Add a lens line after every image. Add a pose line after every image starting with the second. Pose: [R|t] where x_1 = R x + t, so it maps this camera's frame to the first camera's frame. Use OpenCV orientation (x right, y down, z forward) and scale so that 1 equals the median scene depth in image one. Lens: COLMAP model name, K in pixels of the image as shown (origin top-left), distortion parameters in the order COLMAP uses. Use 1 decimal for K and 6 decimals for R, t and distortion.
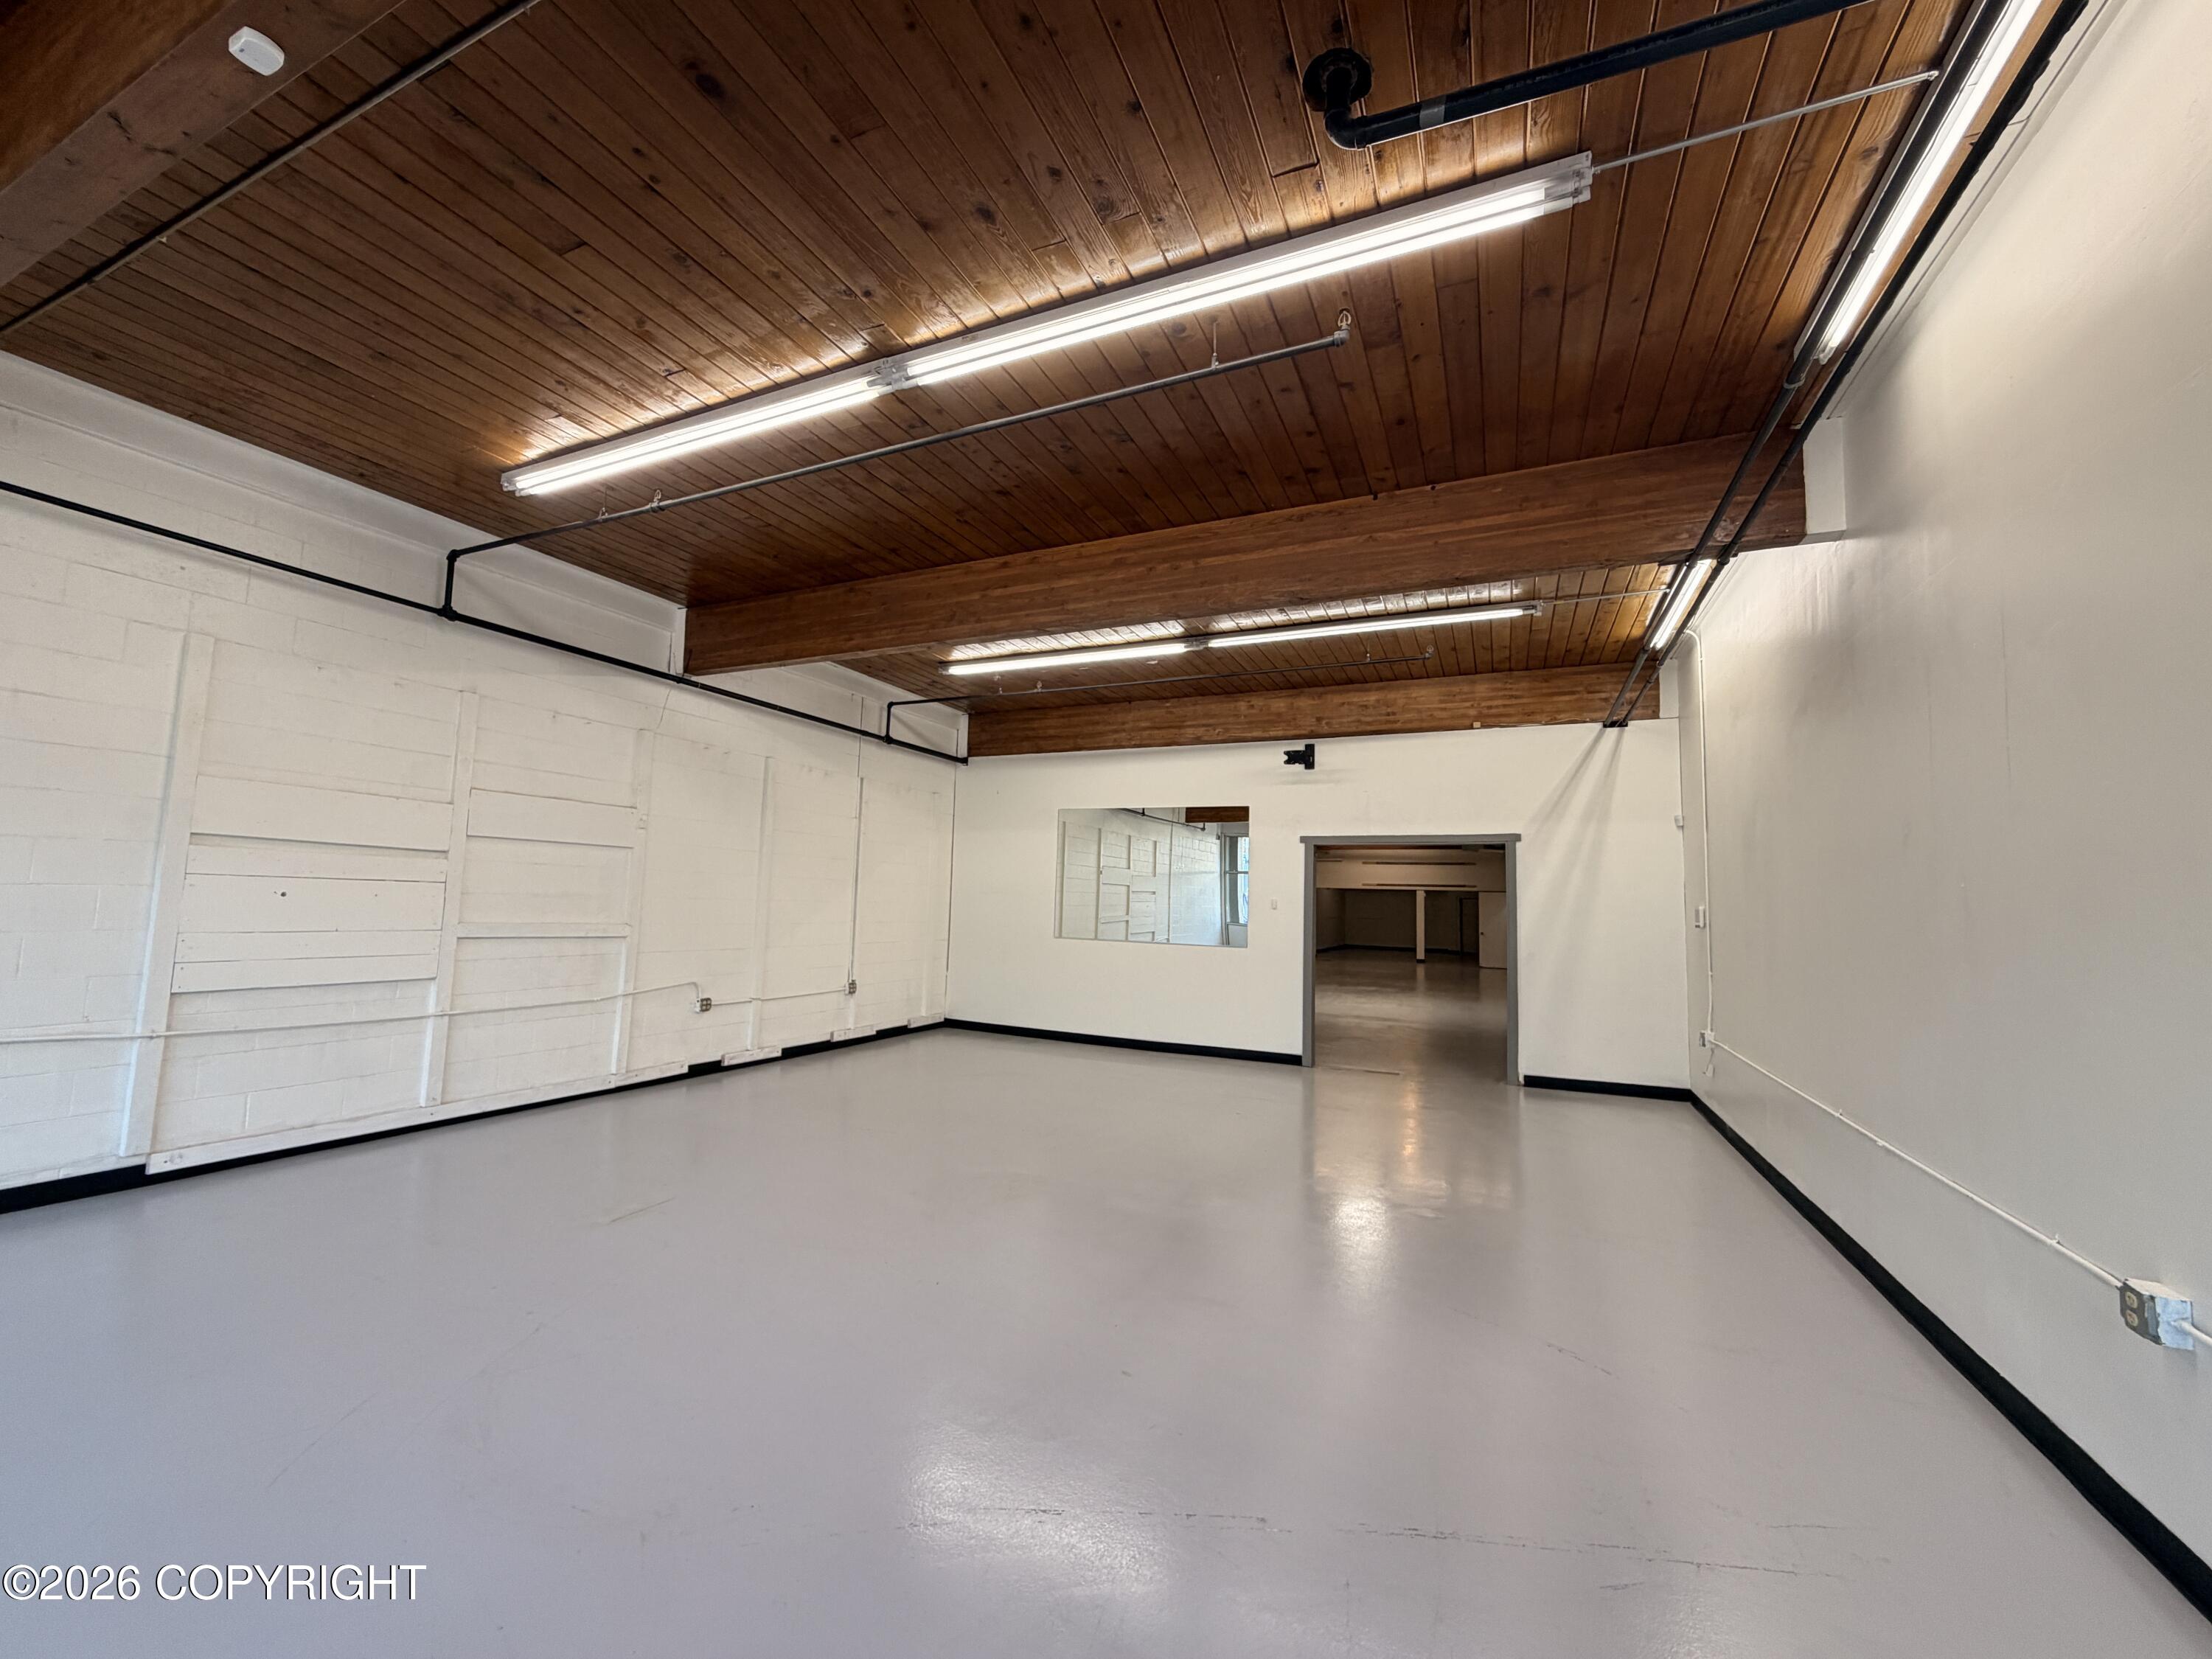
lens RADIAL K [[882.3, 0, 1097.7], [0, 882.3, 823.9], [0, 0, 1]] dist [-0.001640, -0.000070]
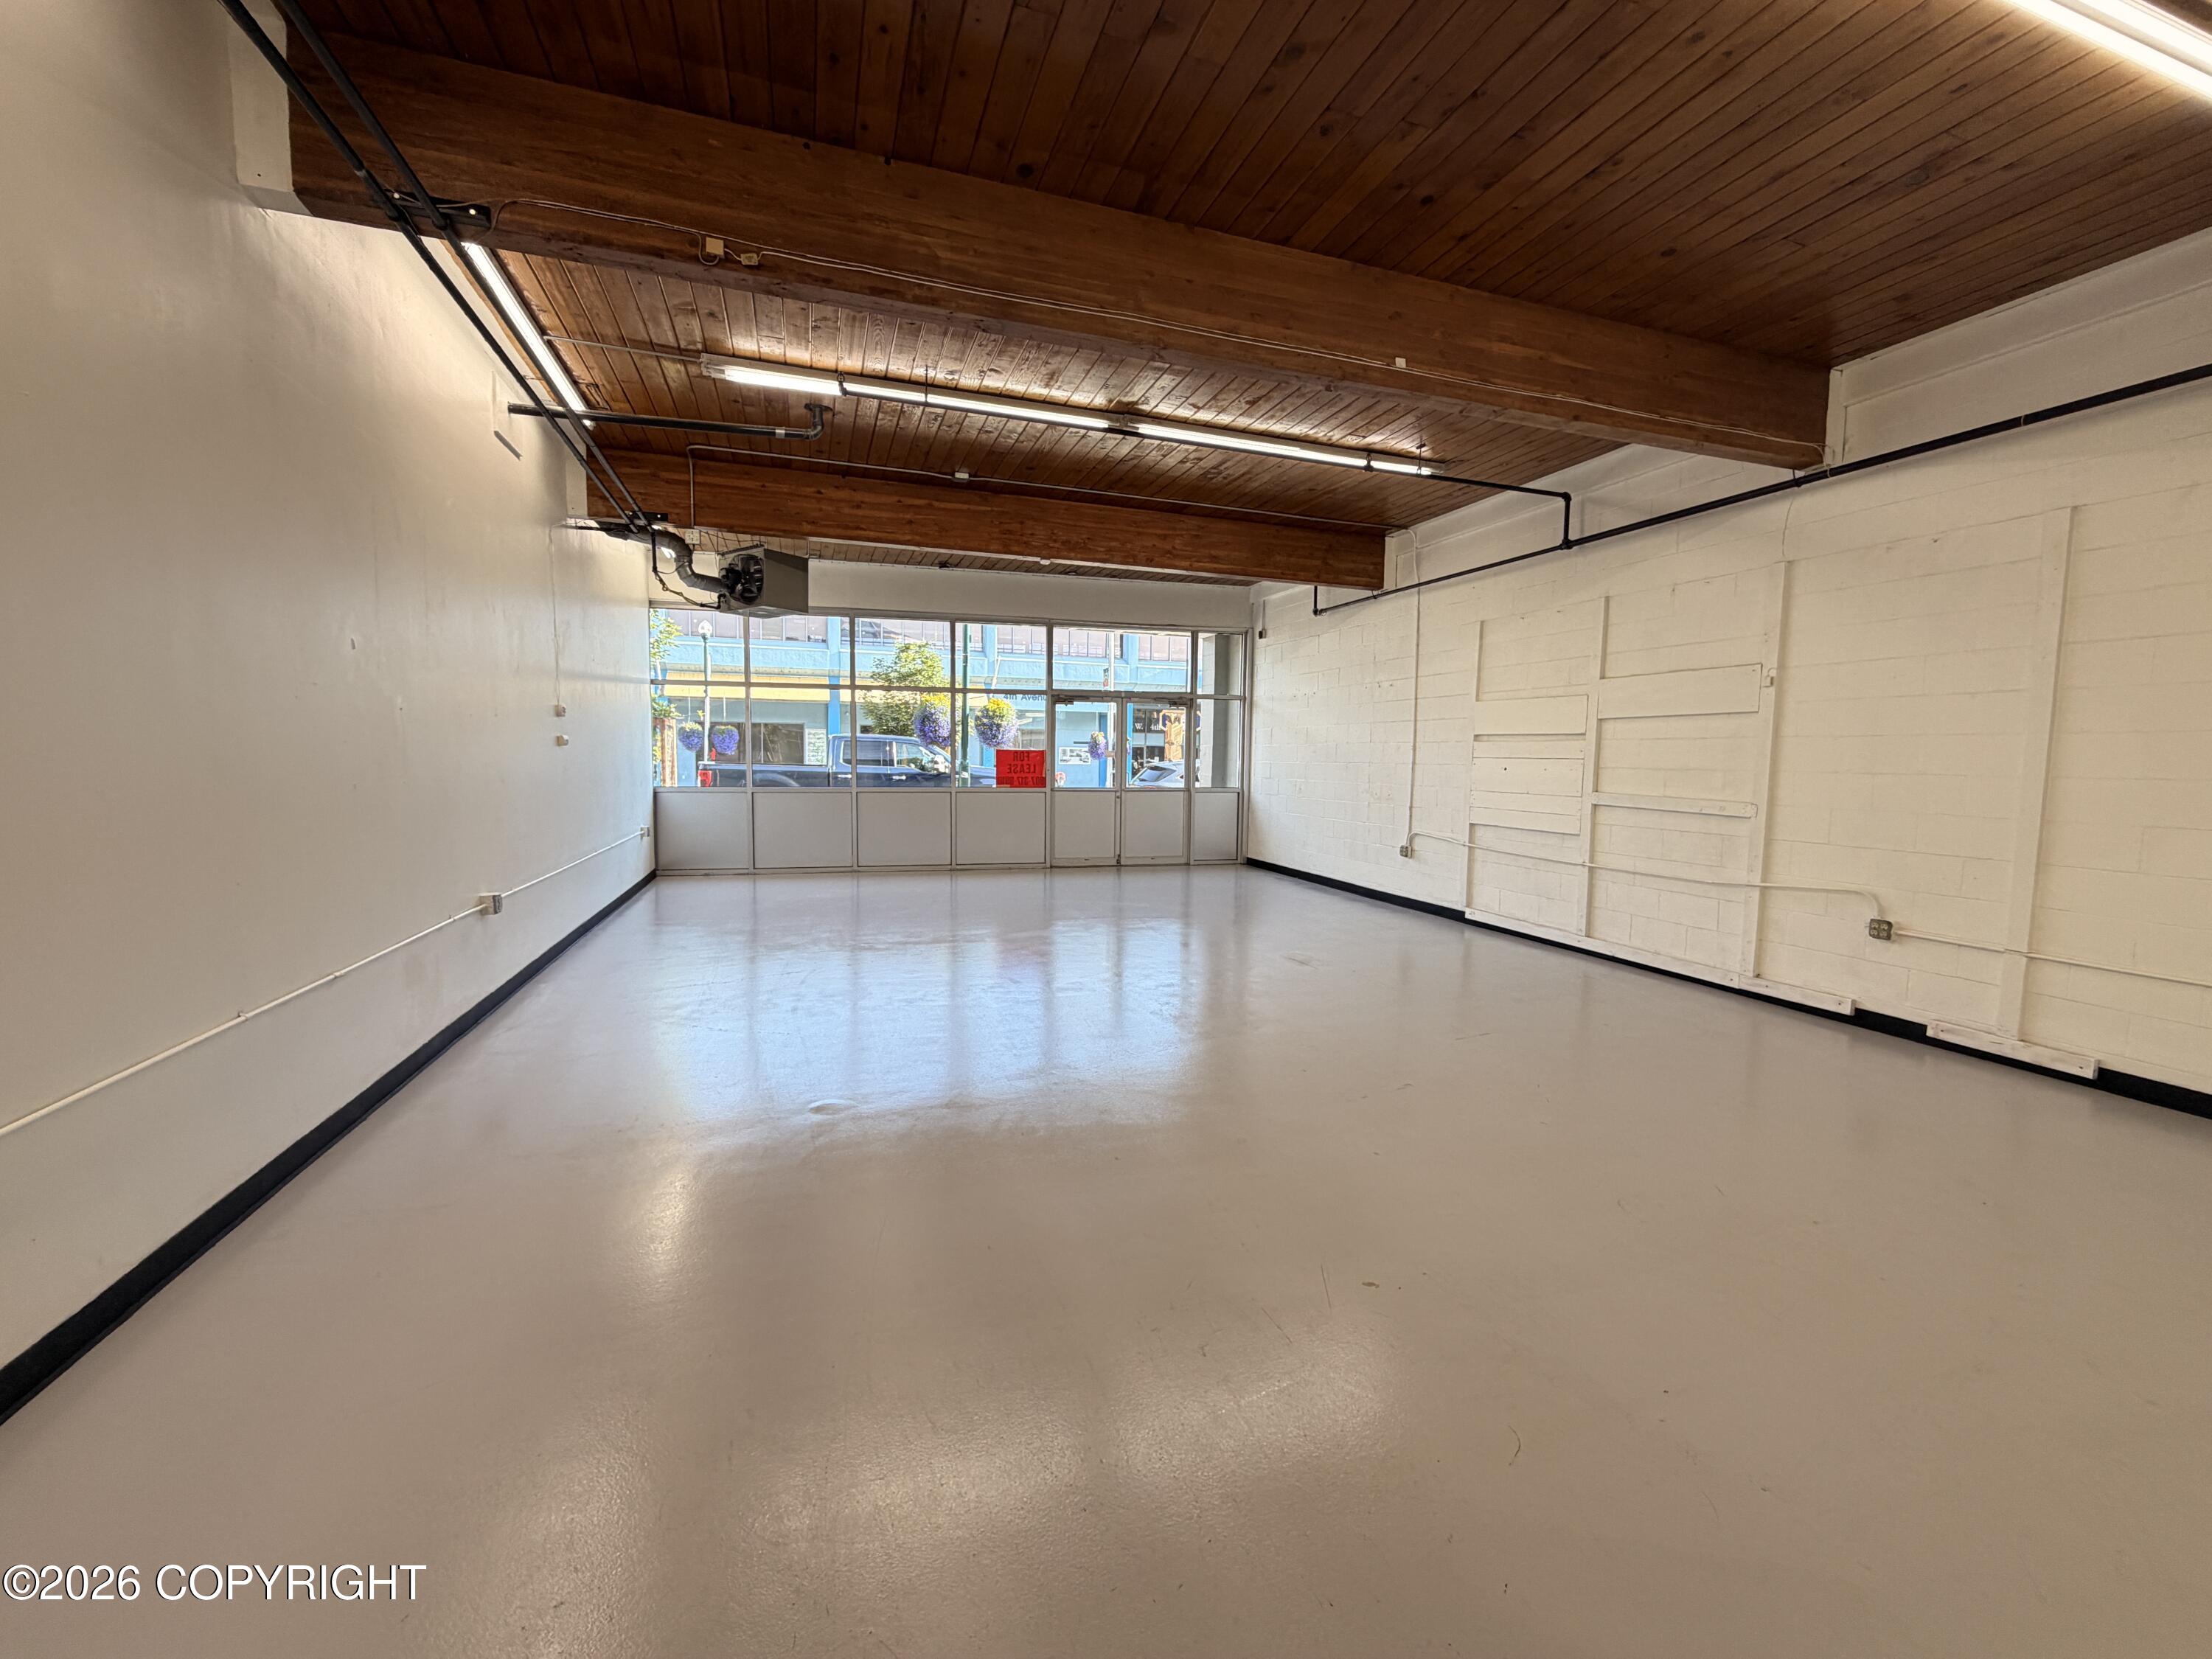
lens RADIAL K [[882.3, 0, 1097.7], [0, 882.3, 823.9], [0, 0, 1]] dist [-0.001640, -0.000070]
pose [[-0.733459, 0.015308, -0.679561, 0.550753], [0.028602, 0.999556, -0.008355, 0.134756], [0.679132, -0.025565, -0.733571, 1.309868]]
